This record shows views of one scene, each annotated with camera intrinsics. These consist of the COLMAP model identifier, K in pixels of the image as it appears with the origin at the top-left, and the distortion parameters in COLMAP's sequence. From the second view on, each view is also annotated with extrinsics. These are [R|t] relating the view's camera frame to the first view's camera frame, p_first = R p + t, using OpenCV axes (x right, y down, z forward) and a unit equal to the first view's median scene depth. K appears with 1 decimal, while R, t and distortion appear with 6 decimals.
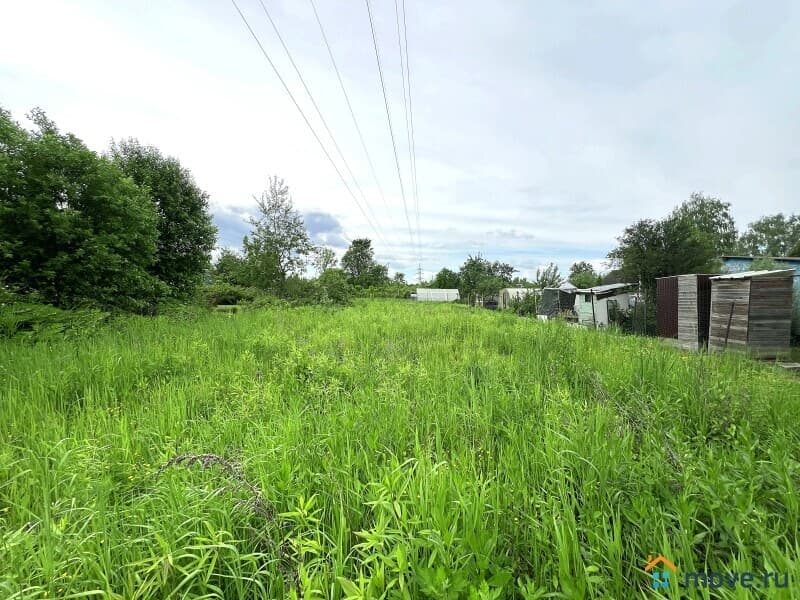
lens RADIAL K [[317.8, 0, 400.0], [0, 317.8, 300.0], [0, 0, 1]] dist [0.000017, -0.000034]
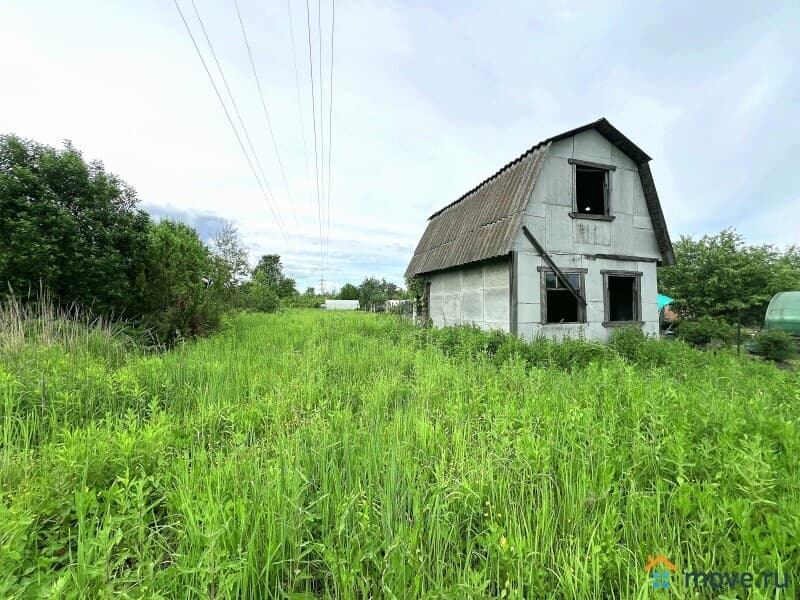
lens RADIAL K [[317.8, 0, 400.0], [0, 317.8, 300.0], [0, 0, 1]] dist [0.000017, -0.000034]
pose [[0.953157, -0.004090, 0.302449, -0.039249], [0.013419, 0.999496, -0.028773, 0.003568], [-0.302179, 0.031484, 0.952731, -0.232828]]
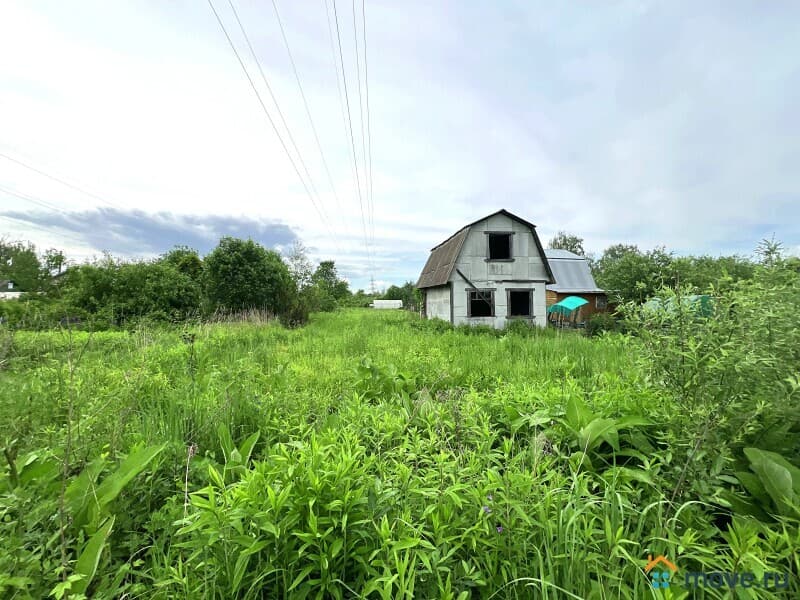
lens RADIAL K [[317.8, 0, 400.0], [0, 317.8, 300.0], [0, 0, 1]] dist [0.000017, -0.000034]
pose [[0.988514, -0.019011, 0.149926, -0.037922], [0.023027, 0.999420, -0.025096, 0.001626], [-0.149362, 0.028261, 0.988379, -0.371497]]
